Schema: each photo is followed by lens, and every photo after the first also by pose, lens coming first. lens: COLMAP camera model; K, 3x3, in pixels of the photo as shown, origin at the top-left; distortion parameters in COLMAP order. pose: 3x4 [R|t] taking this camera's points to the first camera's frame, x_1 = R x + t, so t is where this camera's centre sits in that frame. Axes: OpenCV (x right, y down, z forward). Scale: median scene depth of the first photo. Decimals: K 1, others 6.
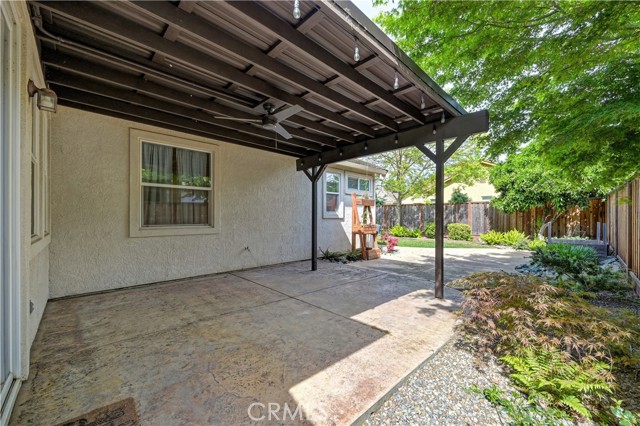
lens RADIAL K [[253.7, 0, 321.5], [0, 253.7, 215.6], [0, 0, 1]] dist [-0.001855, -0.000229]
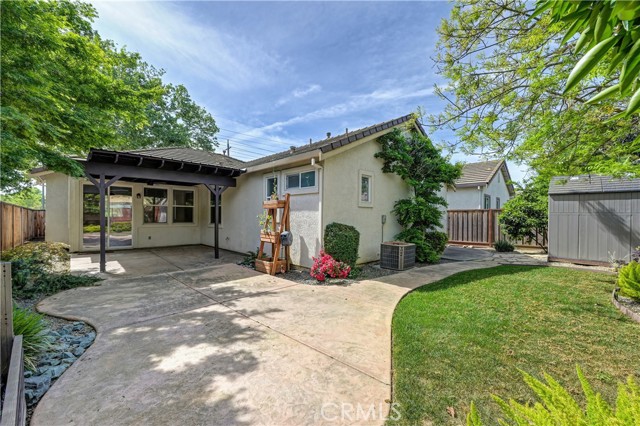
lens RADIAL K [[253.7, 0, 321.5], [0, 253.7, 215.6], [0, 0, 1]] dist [-0.001855, -0.000229]
pose [[0.008442, -0.001239, -0.999964, 0.840420], [-0.001351, 0.999998, -0.001251, -0.012269], [0.999963, 0.001361, 0.008441, 0.954356]]
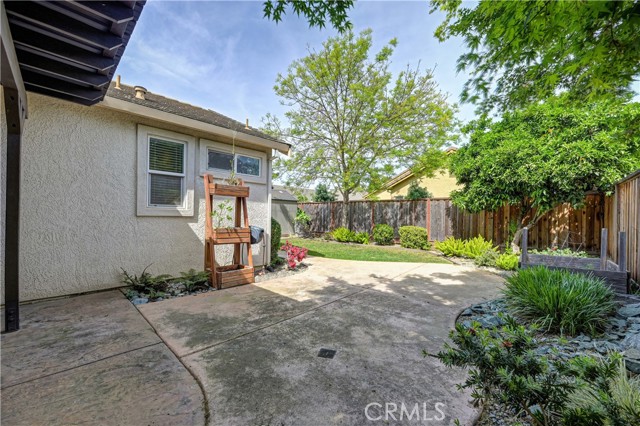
lens RADIAL K [[253.7, 0, 321.5], [0, 253.7, 215.6], [0, 0, 1]] dist [-0.001855, -0.000229]
pose [[0.999186, 0.013076, 0.038172, 0.304729], [-0.013168, 0.999911, 0.002143, 0.002101], [-0.038141, -0.002643, 0.999269, 0.322130]]
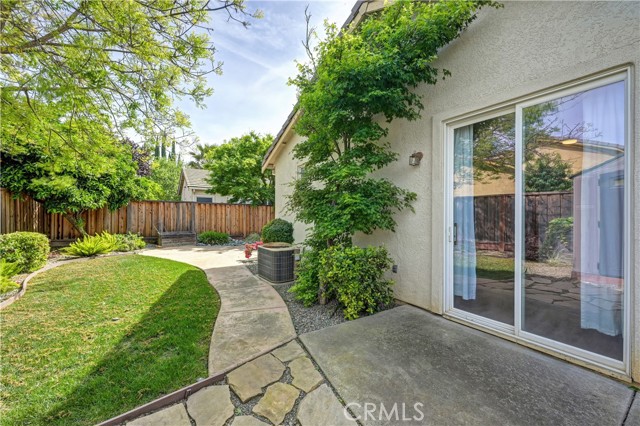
lens RADIAL K [[253.7, 0, 321.5], [0, 253.7, 215.6], [0, 0, 1]] dist [-0.001855, -0.000229]
pose [[-0.984752, -0.002901, 0.173938, -0.059039], [-0.003723, 0.999983, -0.004399, -0.001089], [-0.173922, -0.004979, -0.984747, 1.718180]]
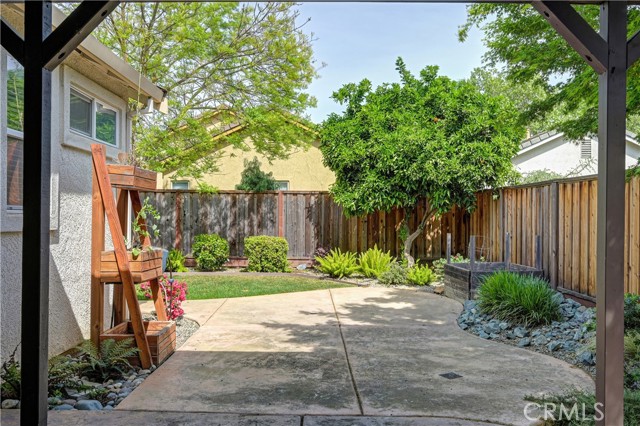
lens RADIAL K [[532.3, 0, 320.0], [0, 532.3, 213.0], [0, 0, 1]] dist [0.001662, -0.000943]
pose [[0.698751, 0.011402, 0.715274, -0.112241], [-0.009018, 0.999934, -0.007130, -0.006690], [-0.715308, -0.001469, 0.698808, 0.315090]]
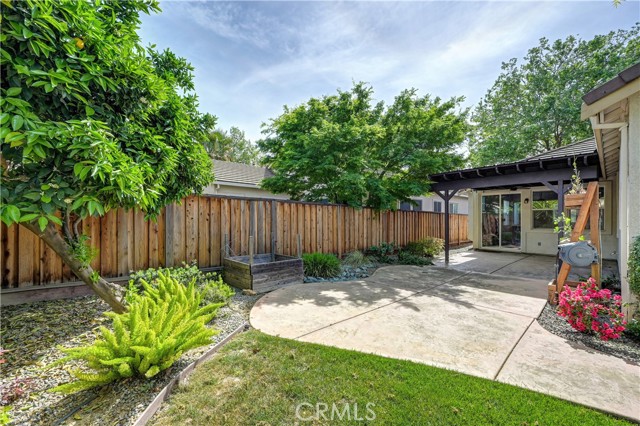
lens RADIAL K [[253.7, 0, 321.5], [0, 253.7, 215.6], [0, 0, 1]] dist [-0.001855, -0.000229]
pose [[-0.998695, 0.005168, 0.050805, 0.577896], [0.003782, 0.999619, -0.027340, -0.007294], [-0.050927, -0.027113, -0.998334, 1.314785]]
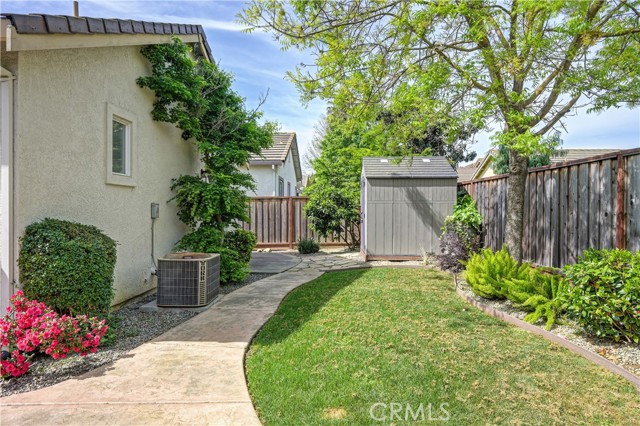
lens RADIAL K [[383.4, 0, 323.1], [0, 383.4, 211.1], [0, 0, 1]] dist [-0.002524, -0.000915]
pose [[0.697156, 0.002472, -0.716915, 0.671172], [0.004696, 0.999957, 0.008015, -0.005259], [0.716904, -0.008955, 0.697114, 0.918795]]
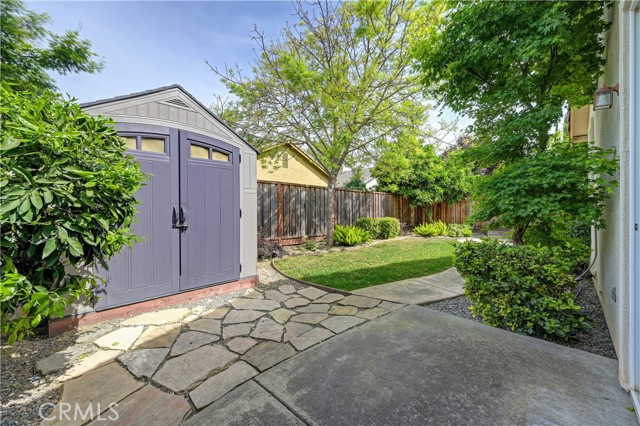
lens RADIAL K [[253.7, 0, 321.5], [0, 253.7, 215.6], [0, 0, 1]] dist [-0.001855, -0.000229]
pose [[-0.012255, -0.020353, 0.999718, -0.315956], [-0.003042, 0.999789, 0.020317, 0.007890], [-0.999920, -0.002792, -0.012314, 1.570389]]
